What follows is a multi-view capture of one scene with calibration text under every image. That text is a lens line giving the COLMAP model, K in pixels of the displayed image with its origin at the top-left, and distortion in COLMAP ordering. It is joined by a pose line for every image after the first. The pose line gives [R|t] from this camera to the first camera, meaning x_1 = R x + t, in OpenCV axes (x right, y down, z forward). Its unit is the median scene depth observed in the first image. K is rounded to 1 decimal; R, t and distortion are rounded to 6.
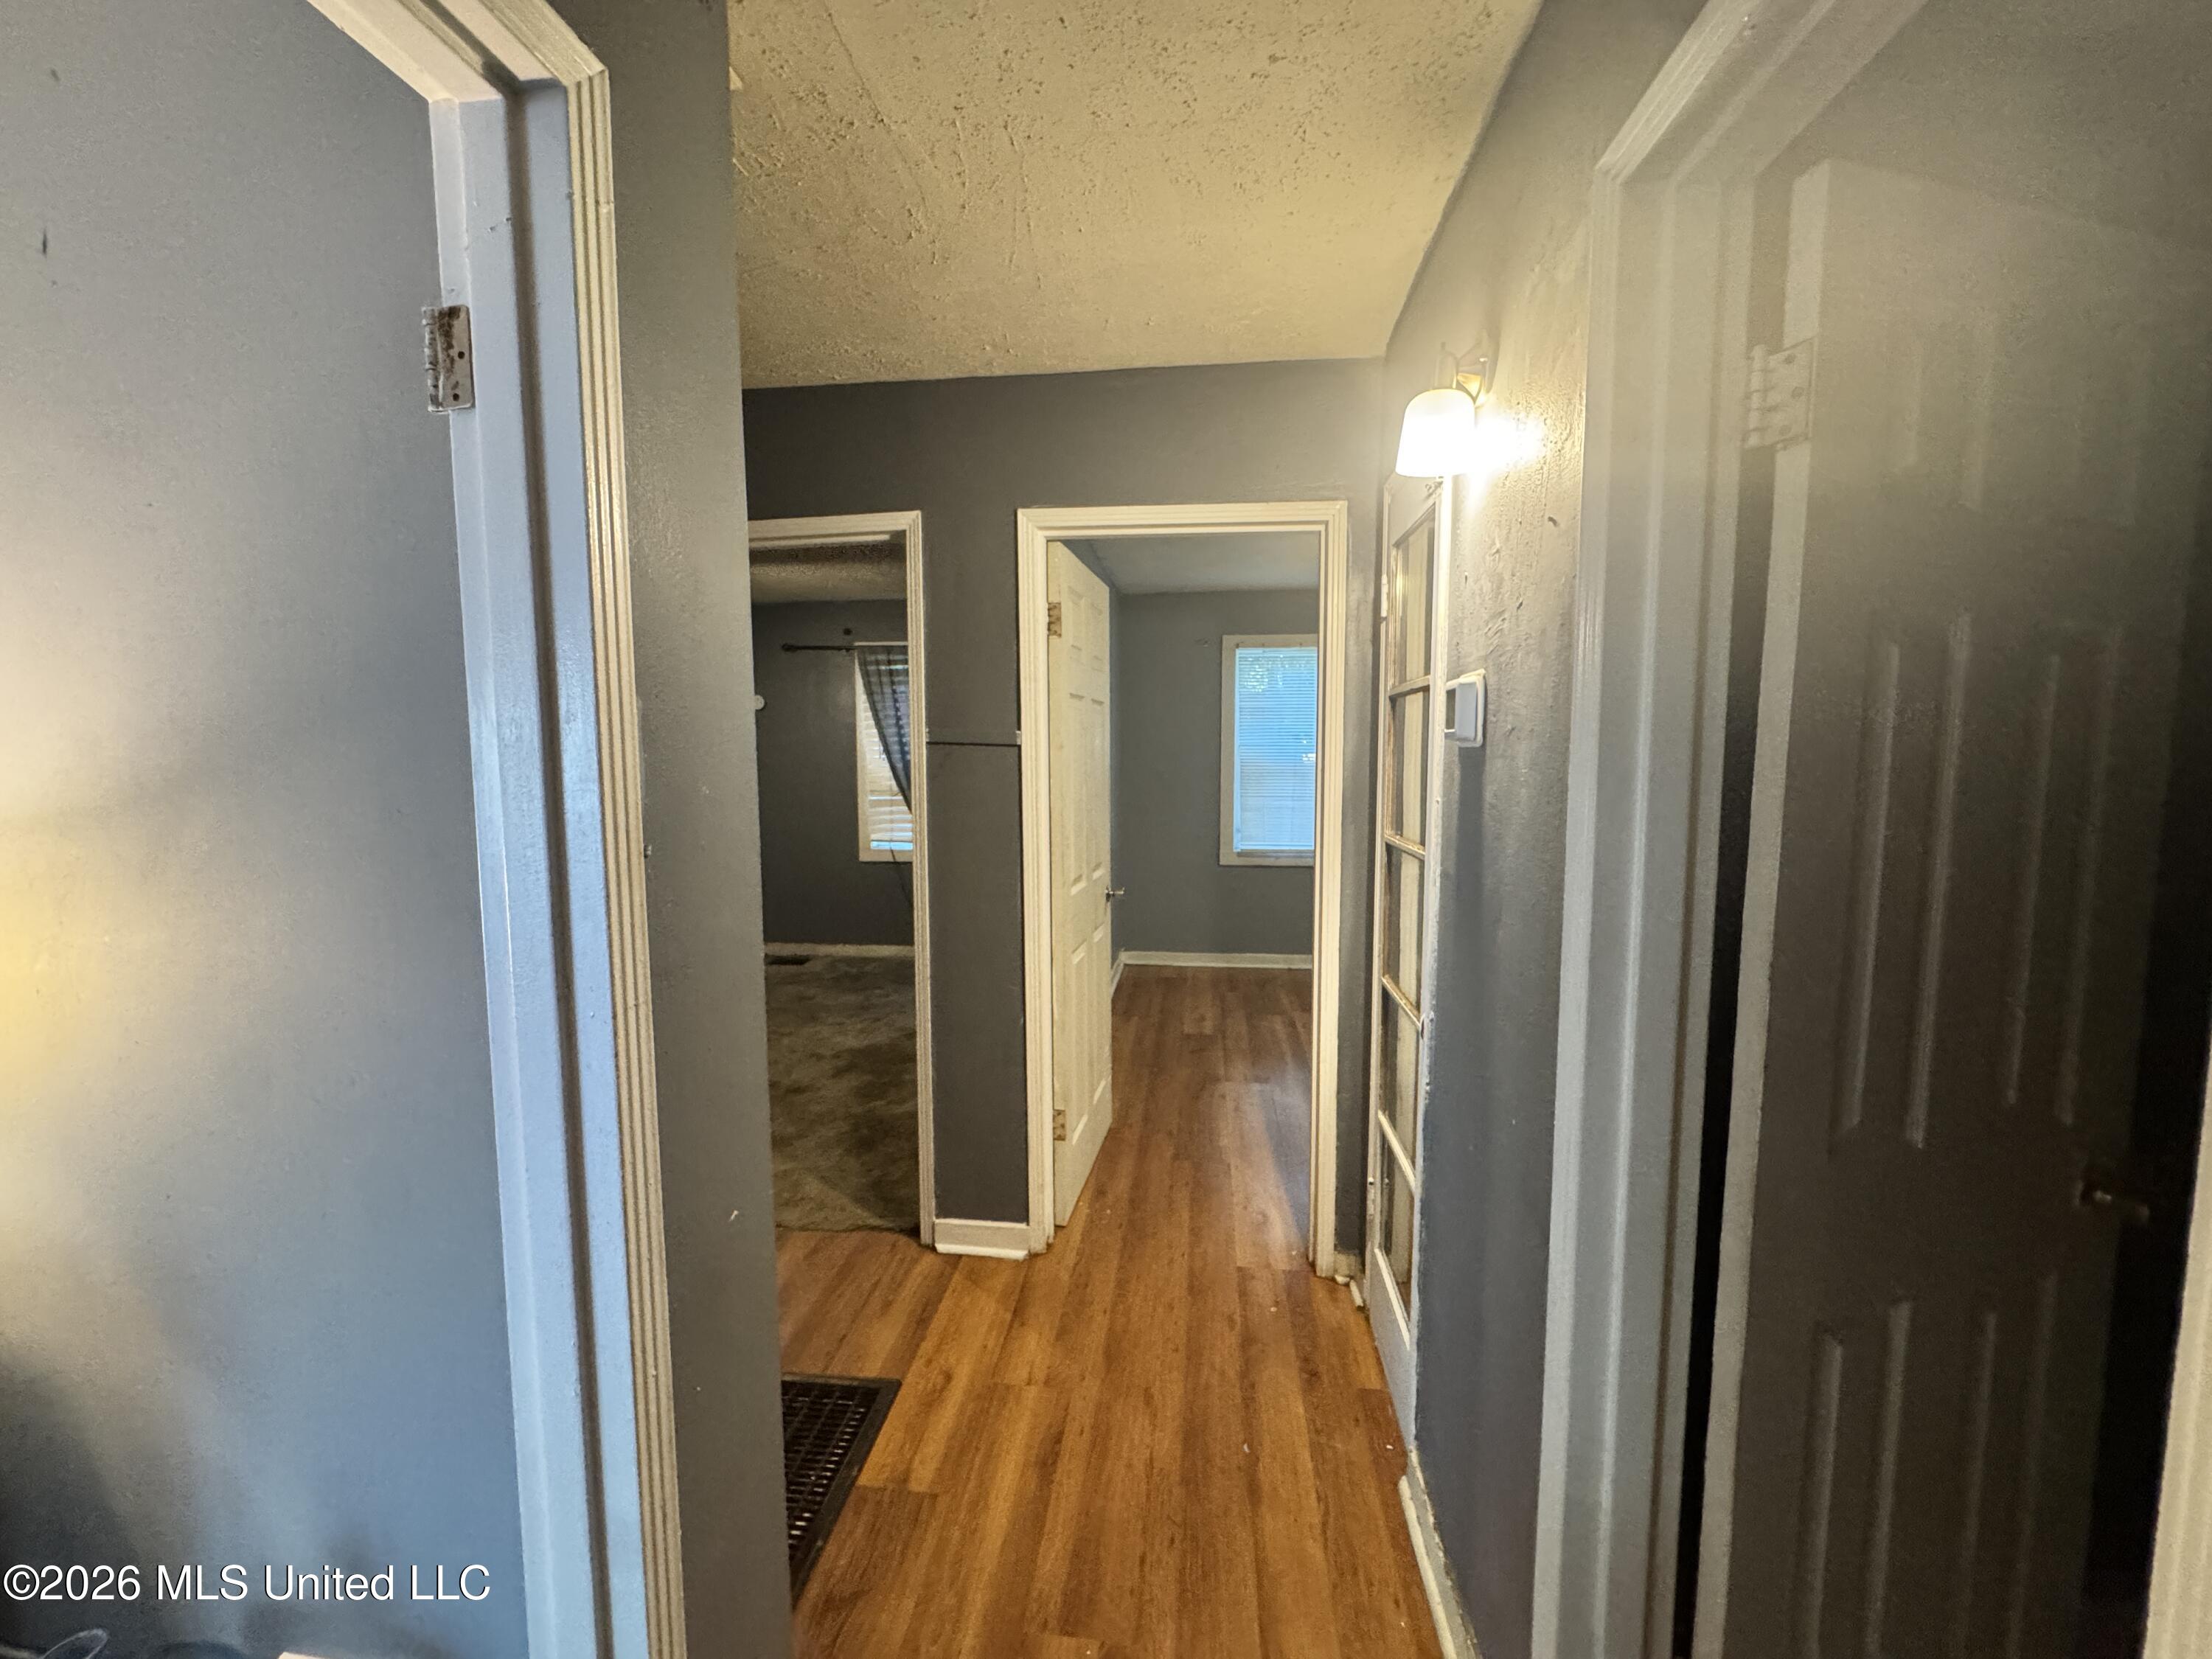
lens RADIAL K [[893.1, 0, 1103.6], [0, 893.1, 826.3], [0, 0, 1]] dist [0.001302, -0.000132]
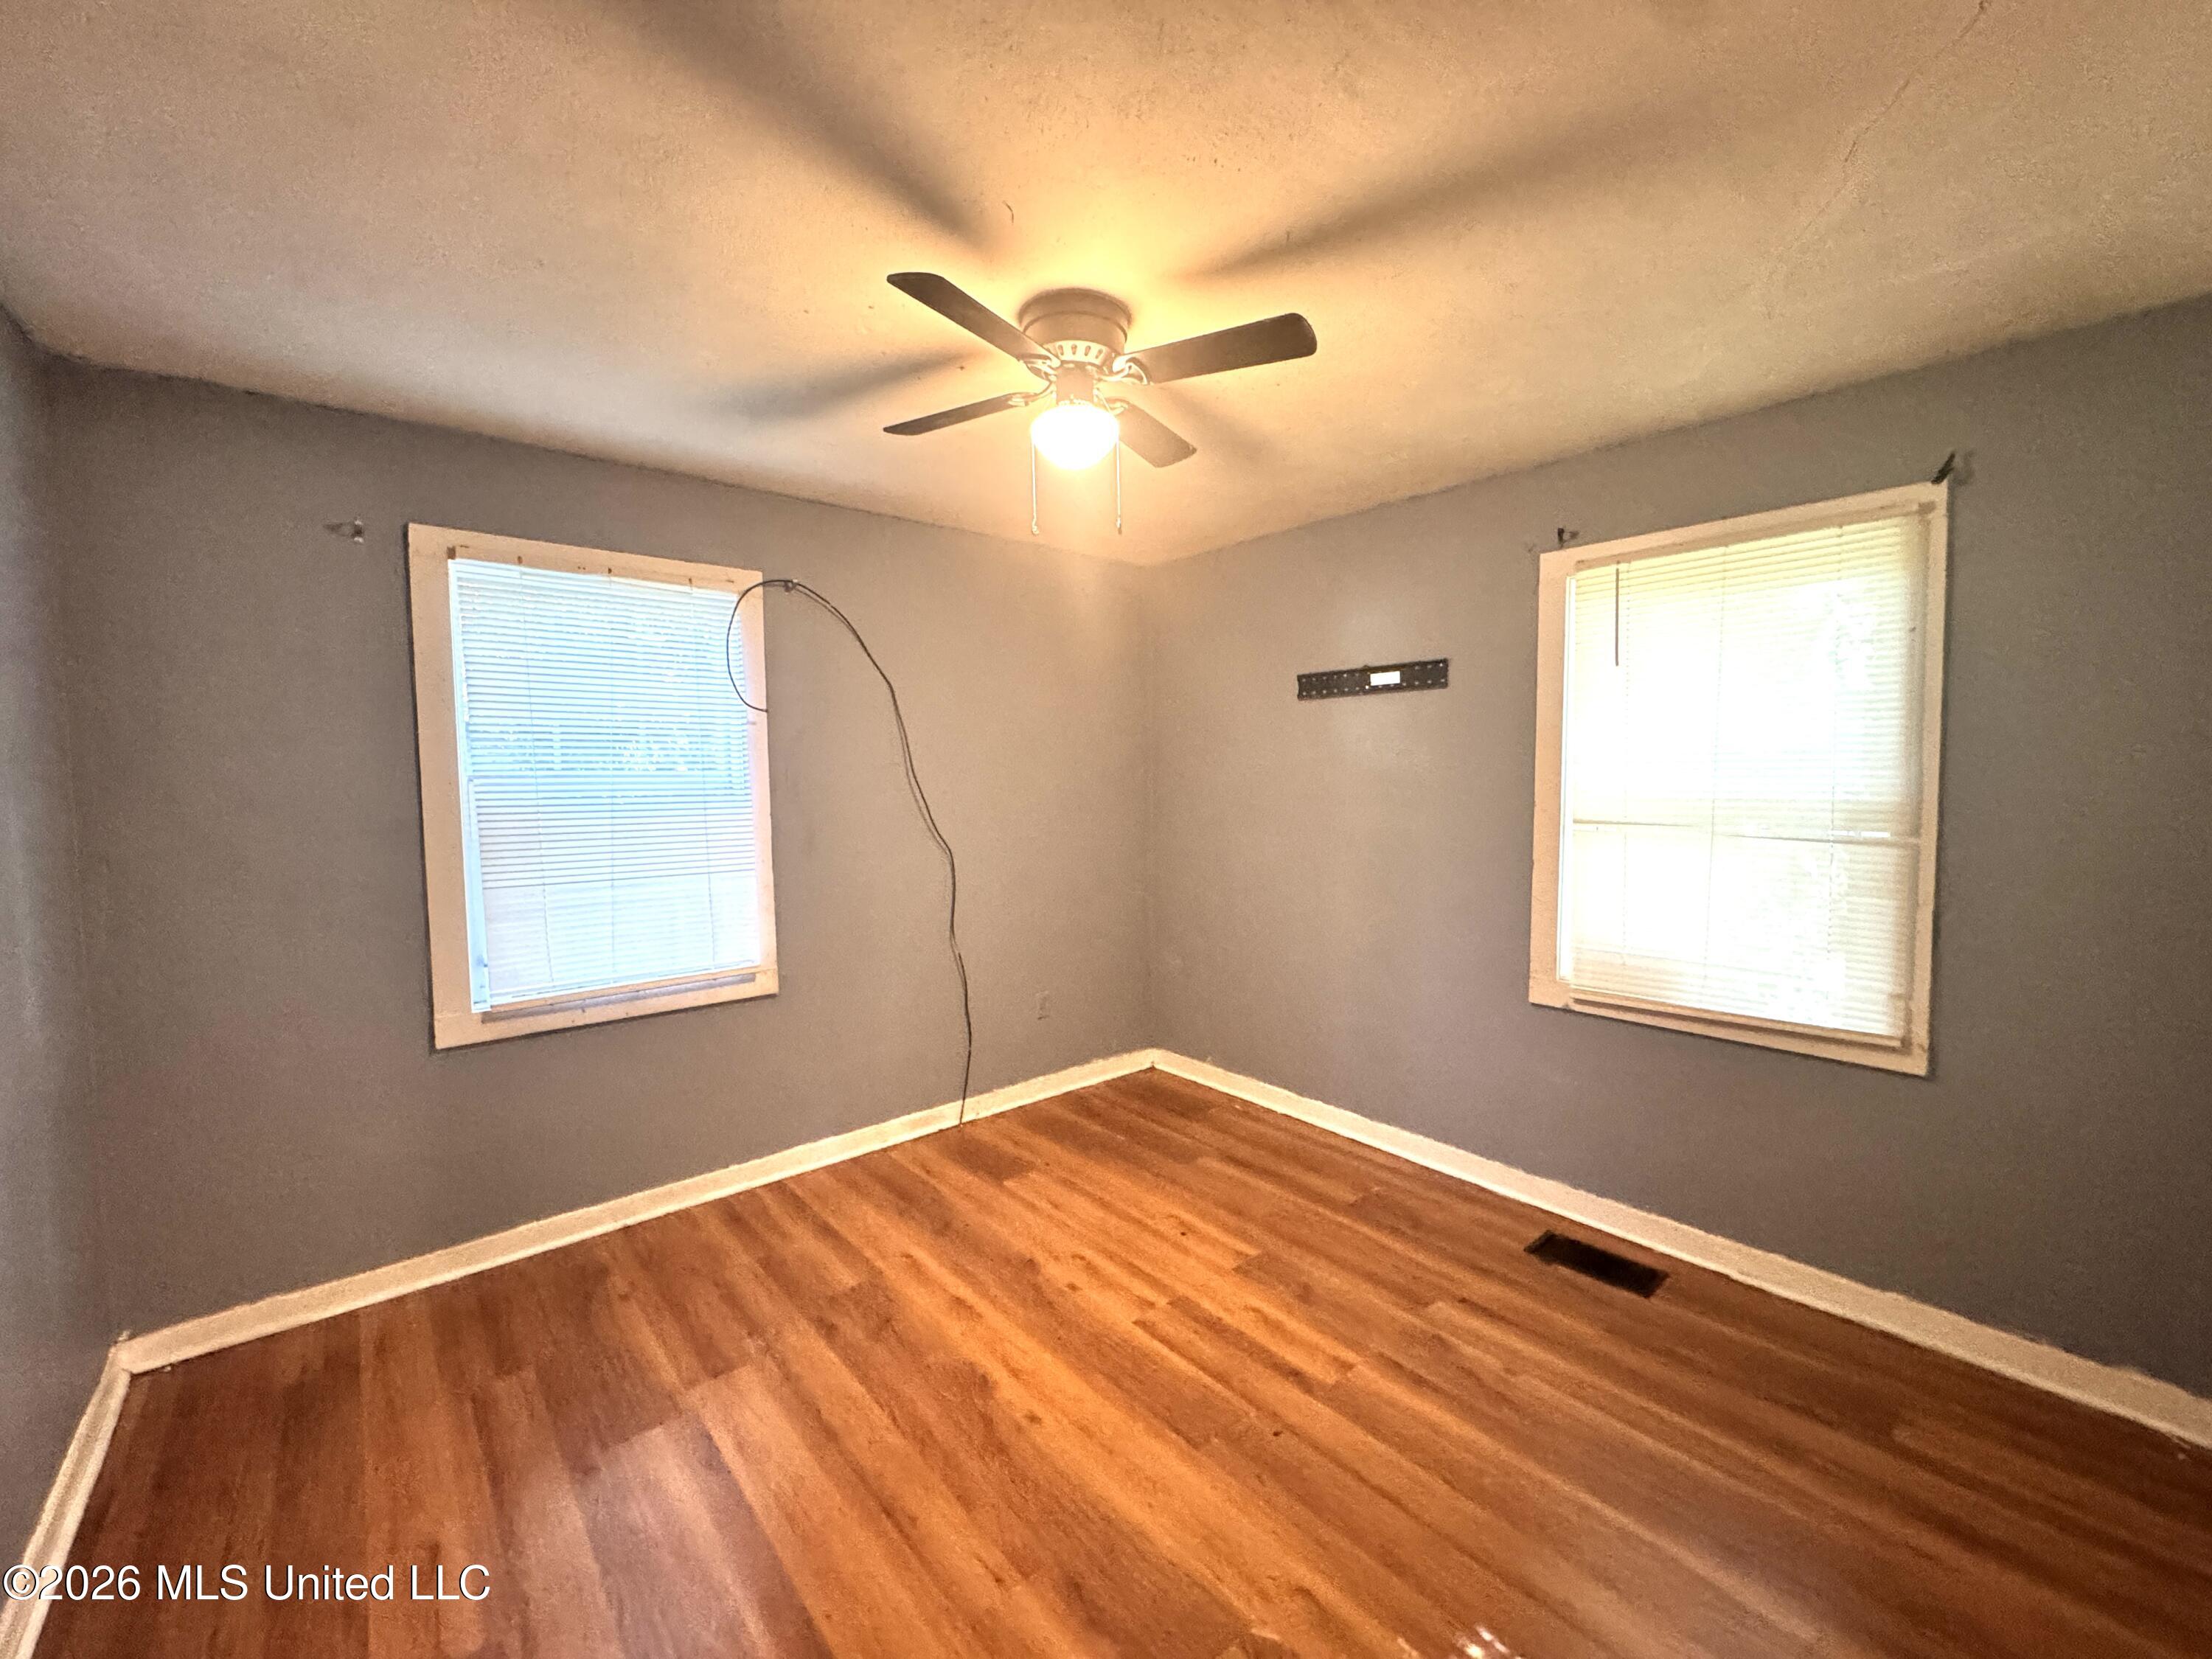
lens RADIAL K [[893.1, 0, 1112.0], [0, 893.1, 825.8], [0, 0, 1]] dist [0.001302, -0.000132]
pose [[0.680721, -0.051668, 0.730719, 0.040607], [0.077809, 0.996966, -0.001991, -0.039701], [-0.728399, 0.058212, 0.682676, 0.448912]]
